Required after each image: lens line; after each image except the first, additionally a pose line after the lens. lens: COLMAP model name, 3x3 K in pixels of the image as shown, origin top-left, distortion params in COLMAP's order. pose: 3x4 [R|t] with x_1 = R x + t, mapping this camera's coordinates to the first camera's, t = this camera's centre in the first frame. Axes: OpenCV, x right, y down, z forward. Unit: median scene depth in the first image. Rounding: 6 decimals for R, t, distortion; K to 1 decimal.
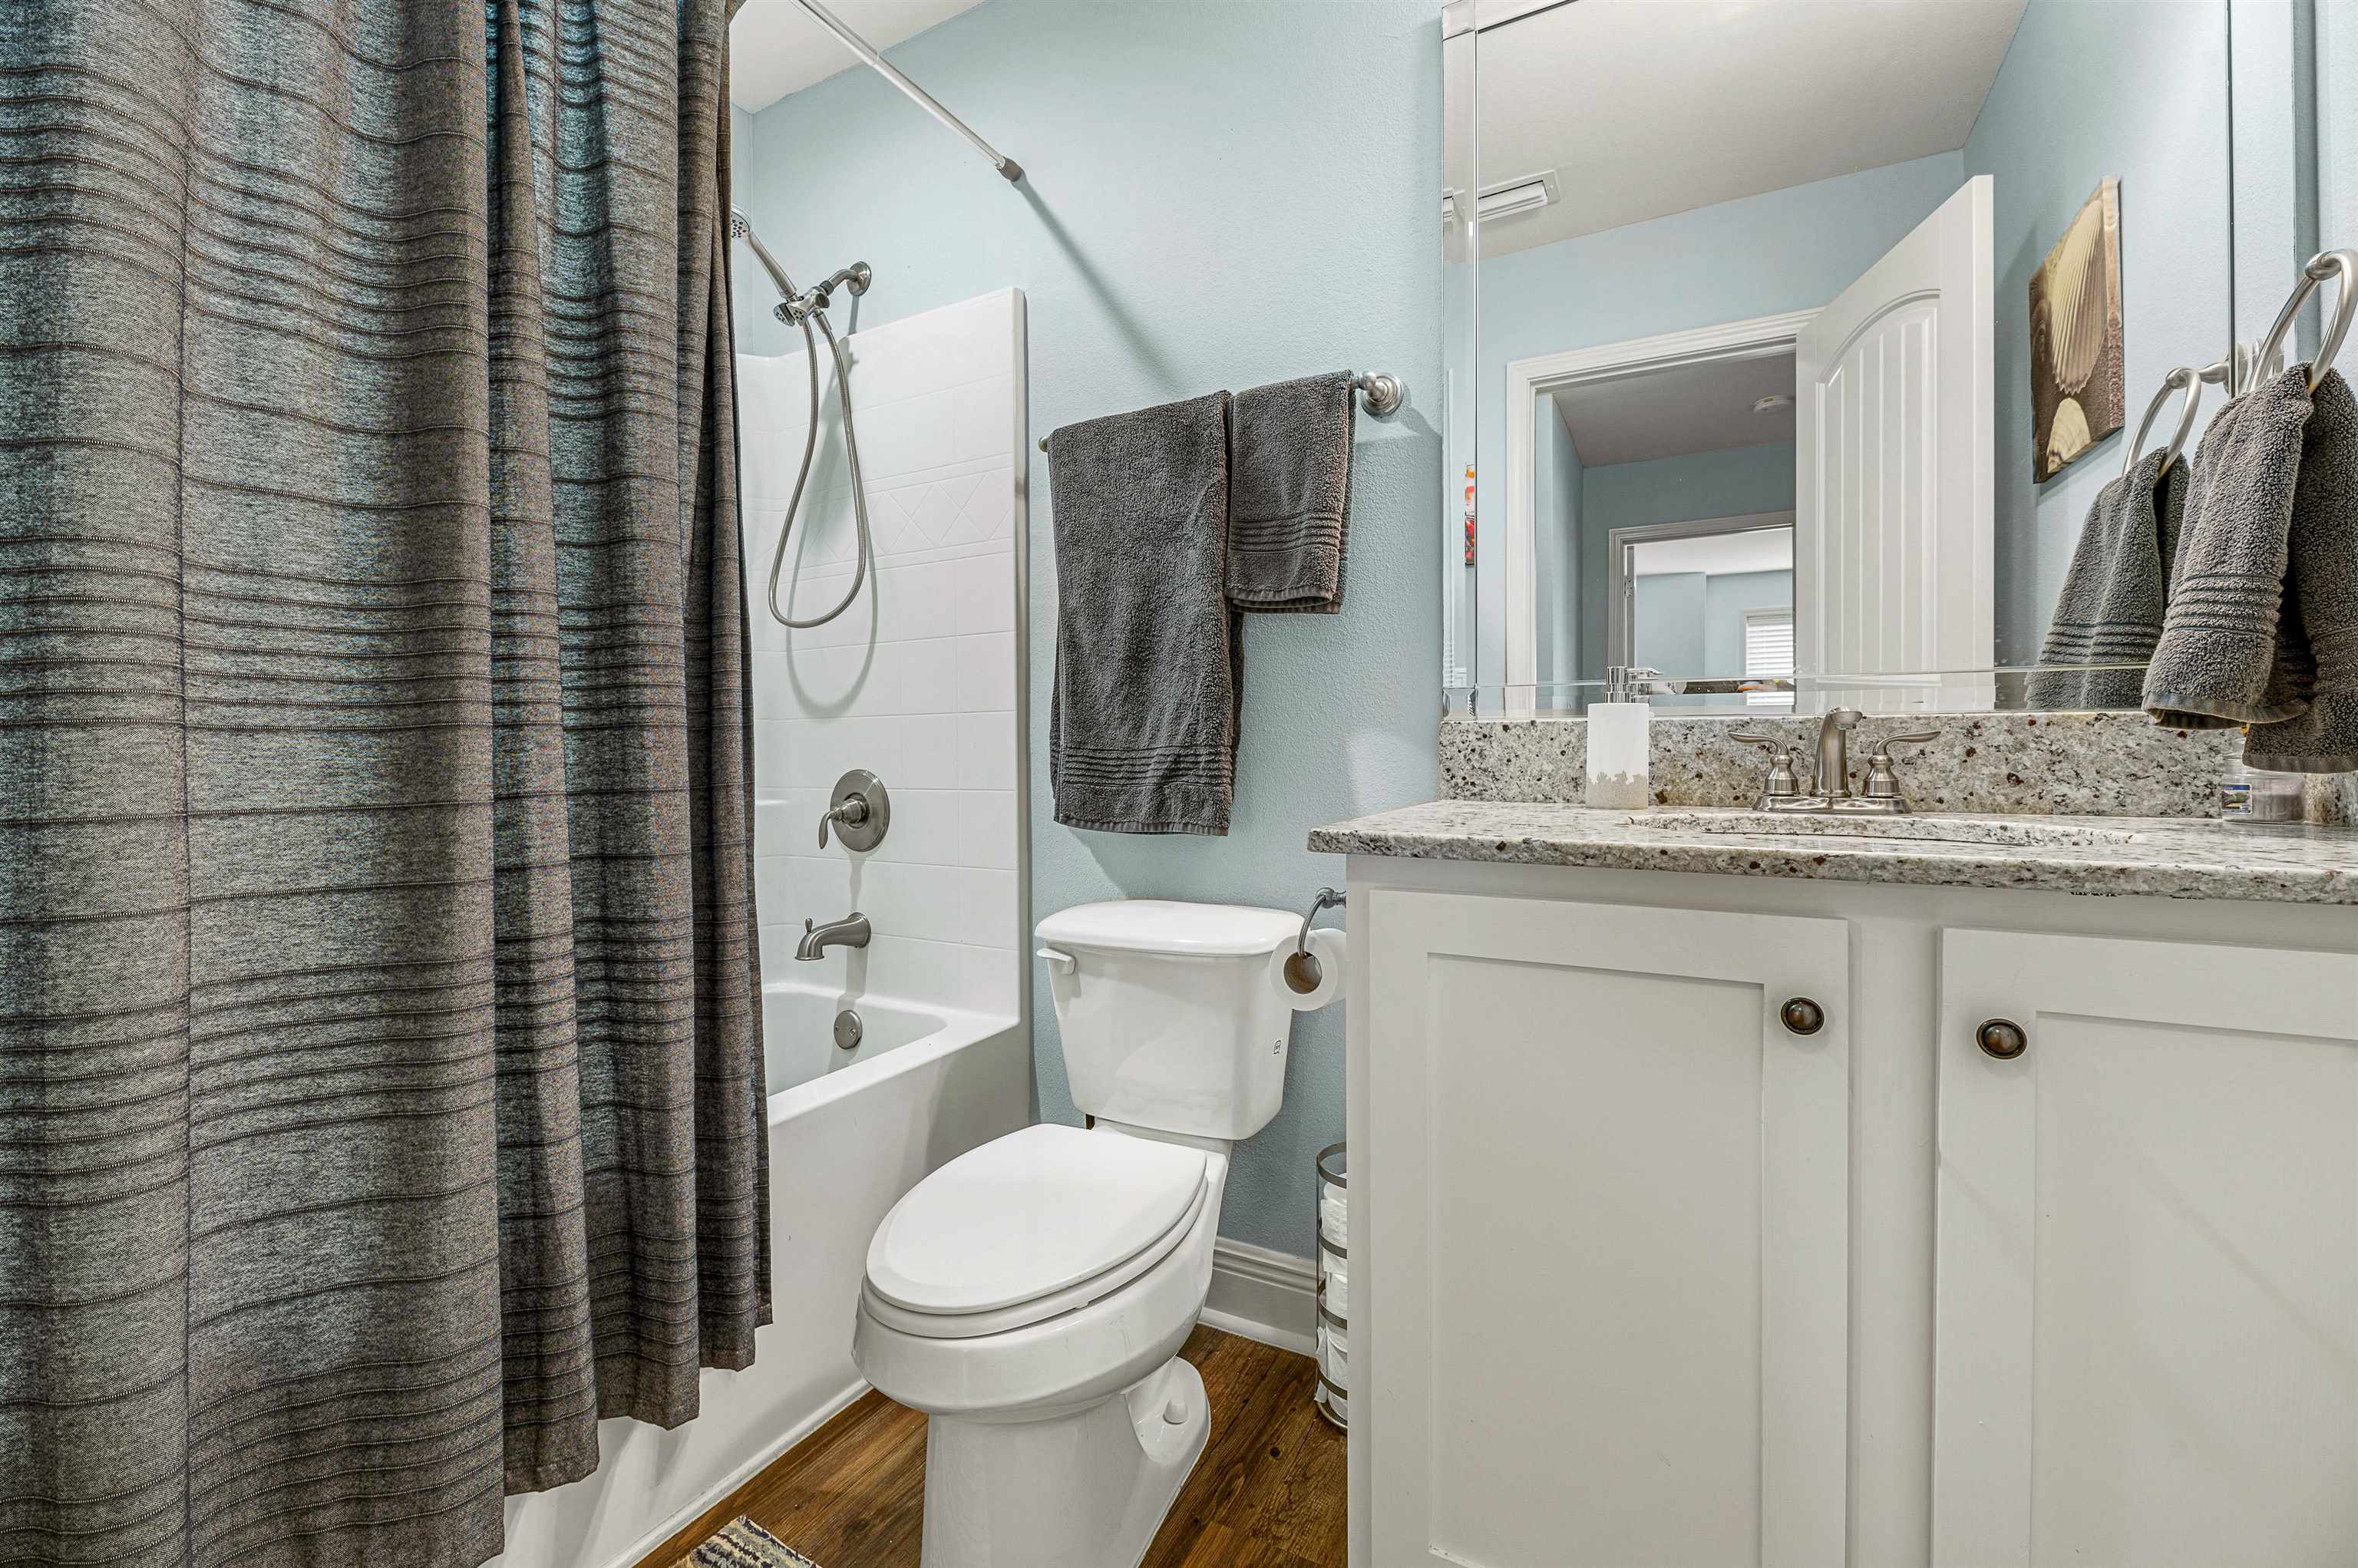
lens RADIAL K [[973.8, 0, 1182.2], [0, 973.8, 763.1], [0, 0, 1]] dist [0.000559, -0.000613]
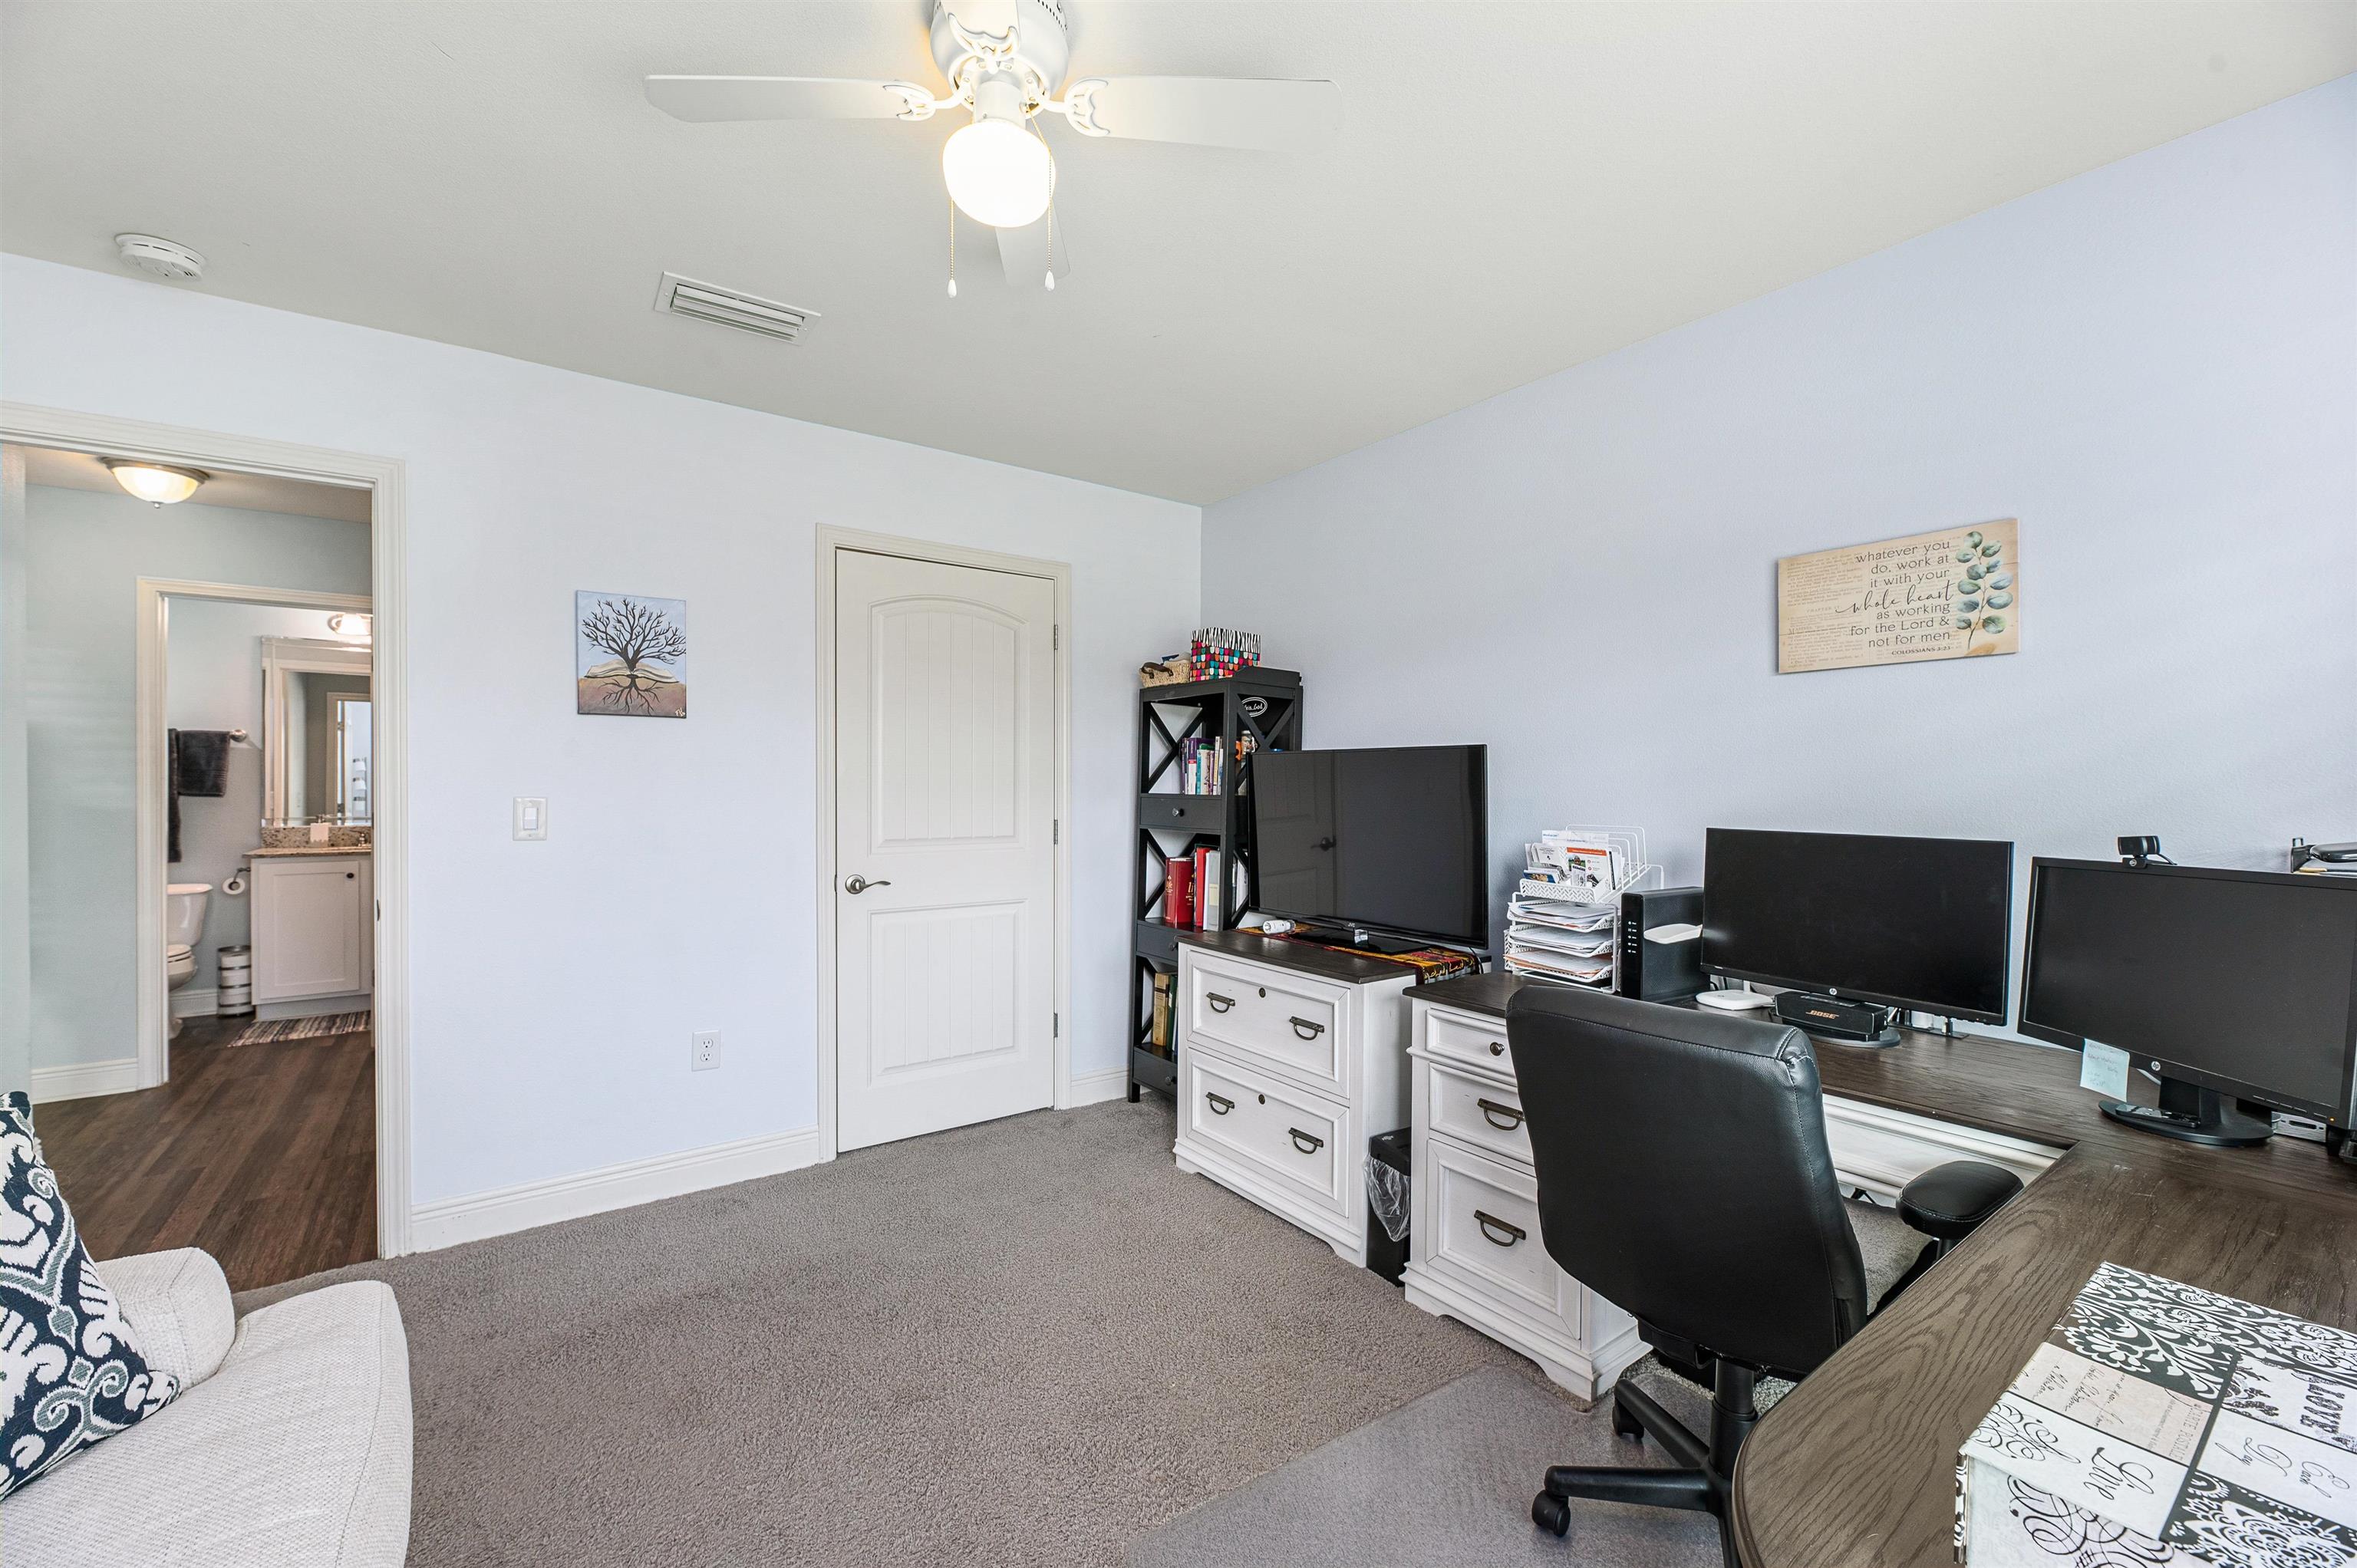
lens RADIAL K [[973.3, 0, 1181.7], [0, 973.3, 782.1], [0, 0, 1]] dist [0.000559, -0.000613]
pose [[0.419075, 0.002047, 0.907949, -1.723495], [0.006276, 0.999967, -0.005152, -0.183033], [-0.907930, 0.007857, 0.419049, -3.945867]]
